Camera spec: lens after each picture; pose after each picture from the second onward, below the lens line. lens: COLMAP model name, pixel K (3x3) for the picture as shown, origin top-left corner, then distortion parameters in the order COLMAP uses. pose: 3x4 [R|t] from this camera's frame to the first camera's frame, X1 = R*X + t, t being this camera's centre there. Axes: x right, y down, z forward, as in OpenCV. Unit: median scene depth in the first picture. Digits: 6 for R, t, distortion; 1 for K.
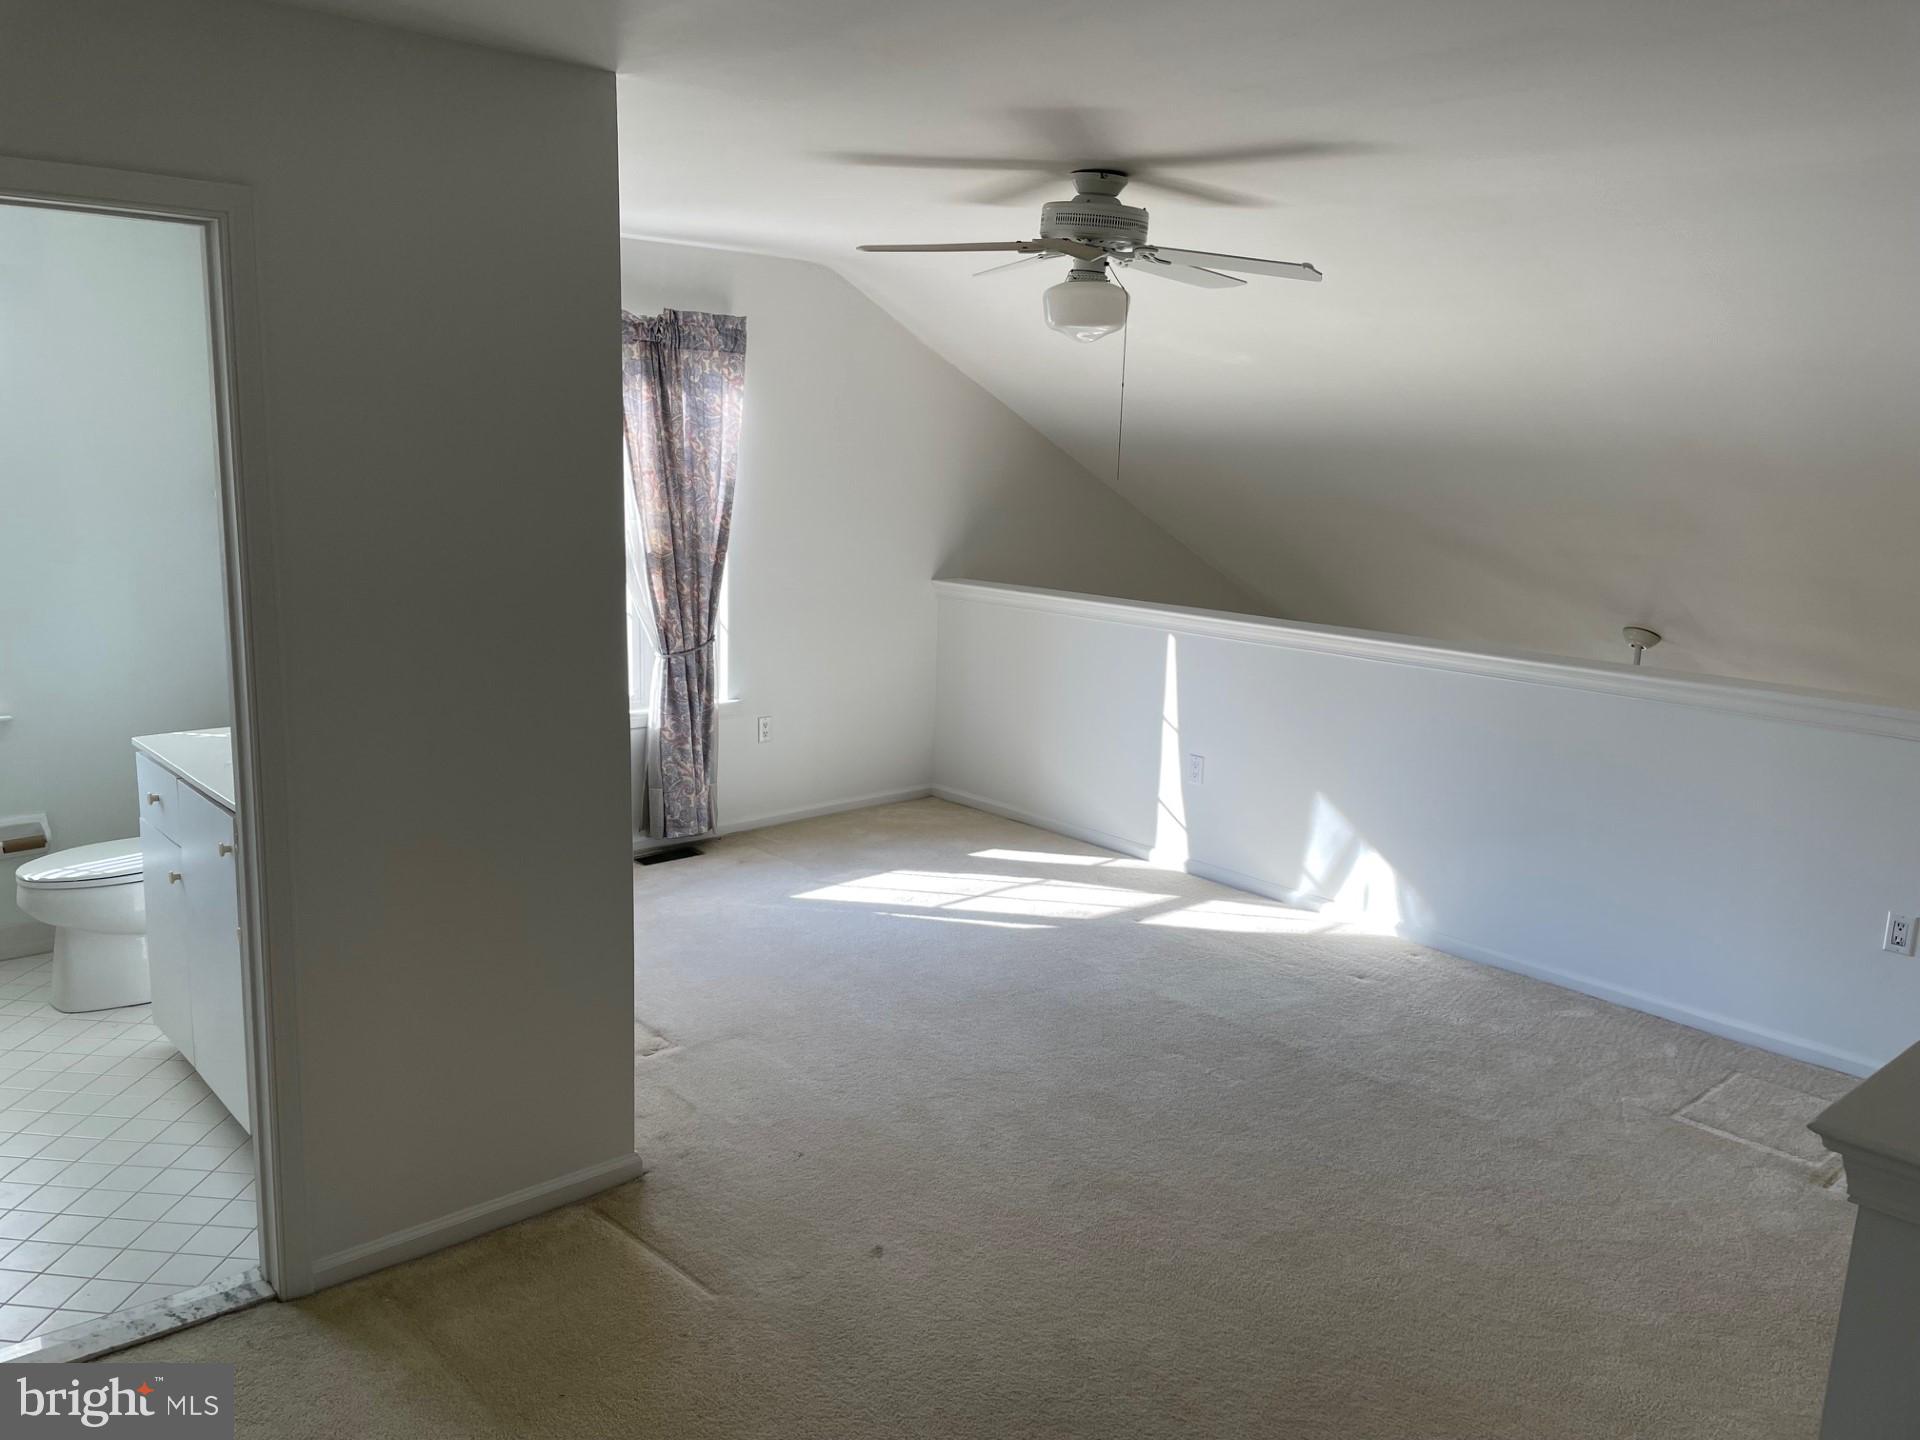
lens RADIAL K [[1440.8, 0, 965.3], [0, 1440.8, 697.2], [0, 0, 1]] dist [0.084630, -0.106724]
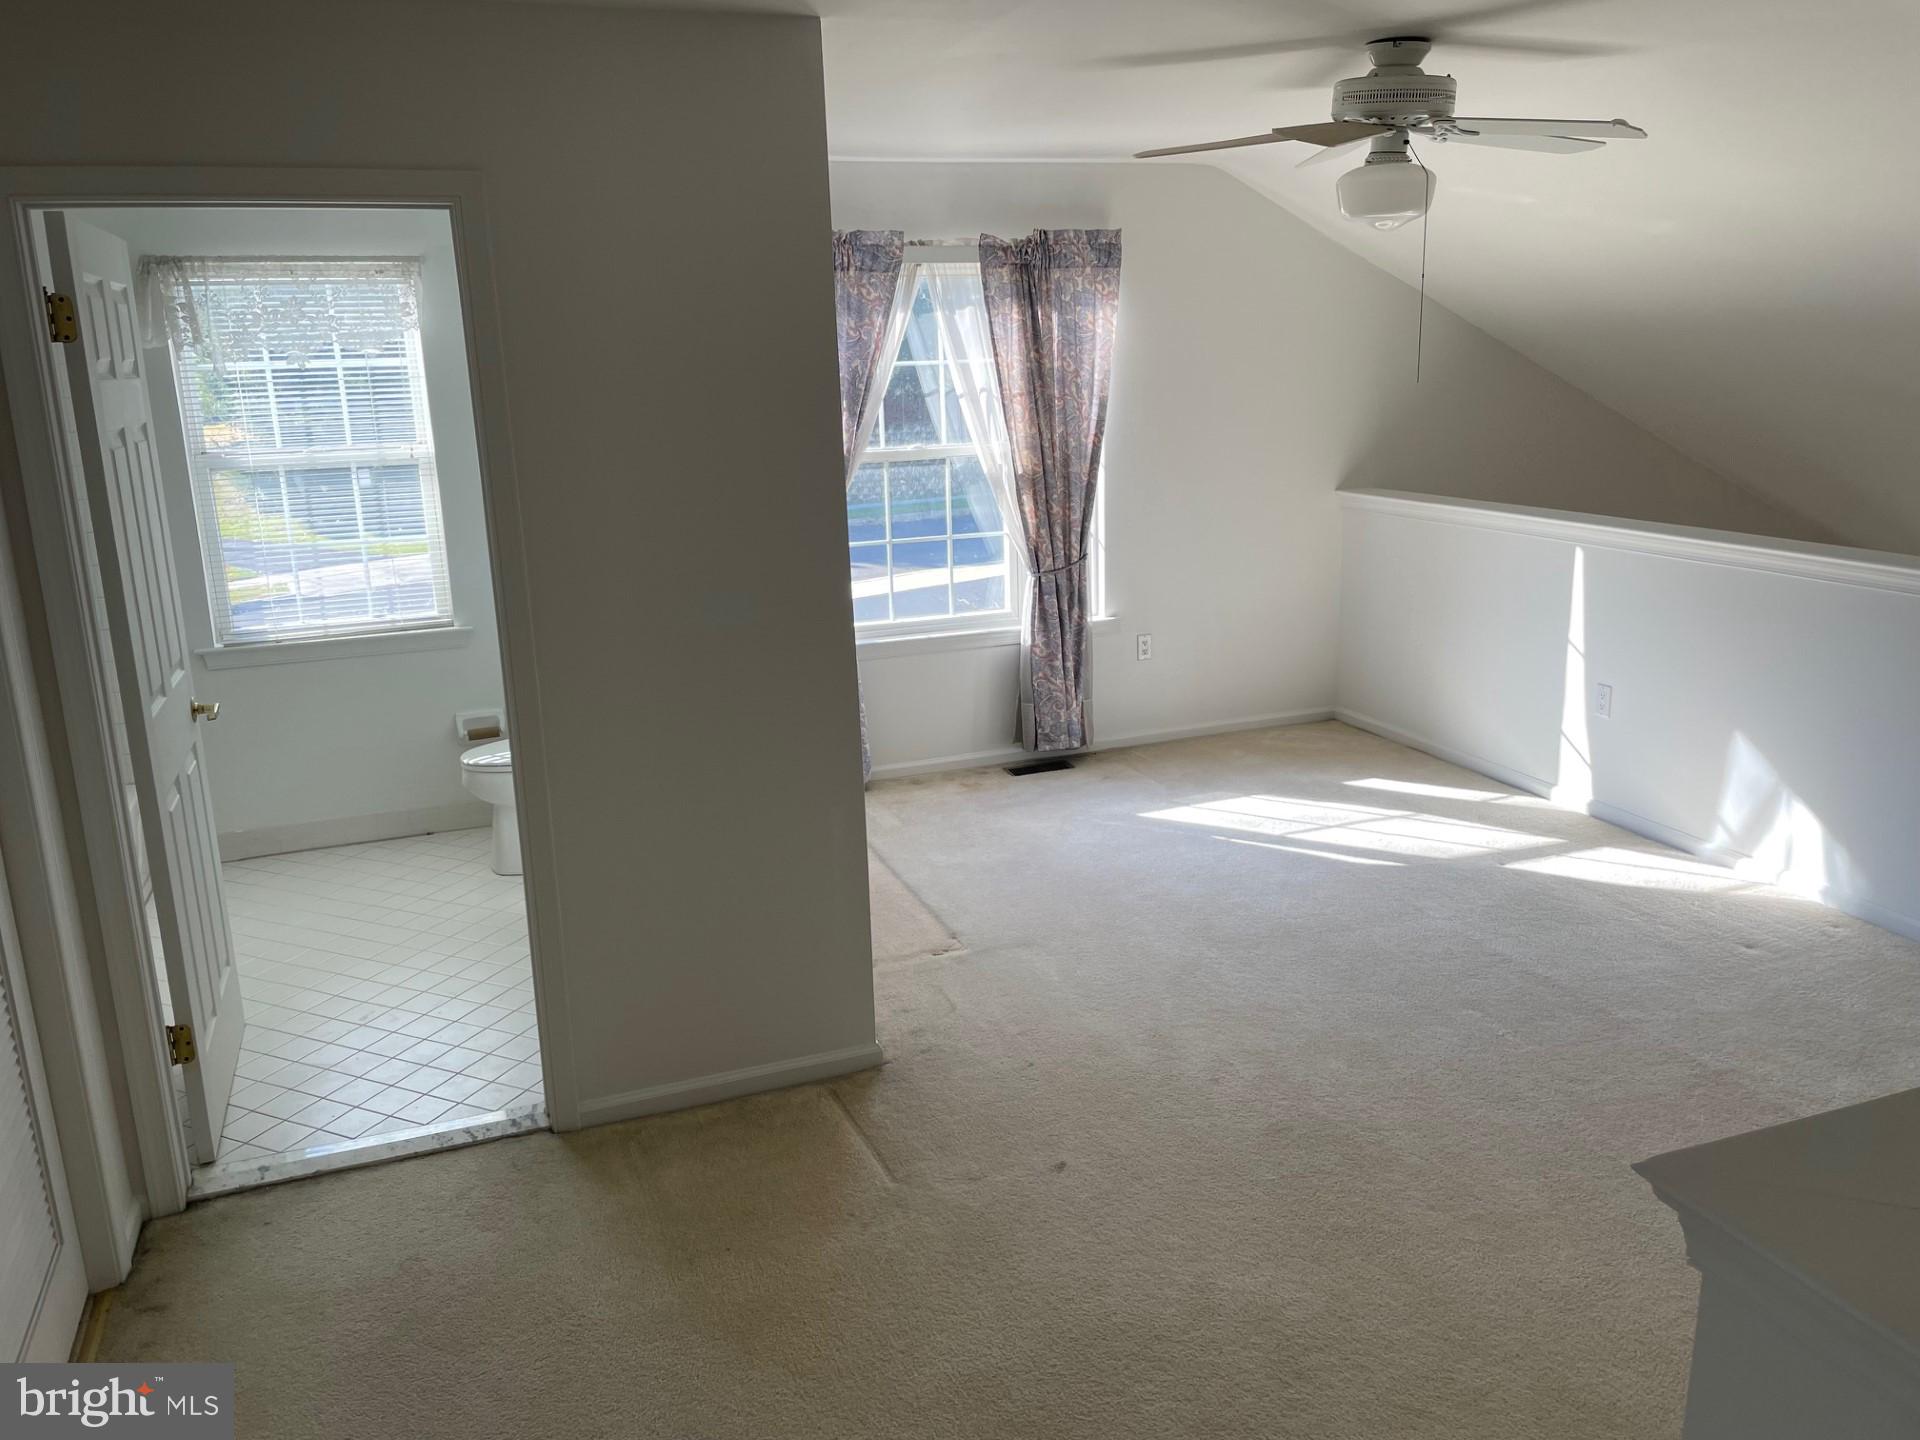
lens RADIAL K [[1440.8, 0, 965.3], [0, 1440.8, 697.2], [0, 0, 1]] dist [0.084630, -0.106724]
pose [[0.933113, 0.029405, -0.358379, 0.118889], [-0.007095, 0.997962, 0.063410, -0.006270], [0.359513, -0.056626, 0.931420, 0.023054]]
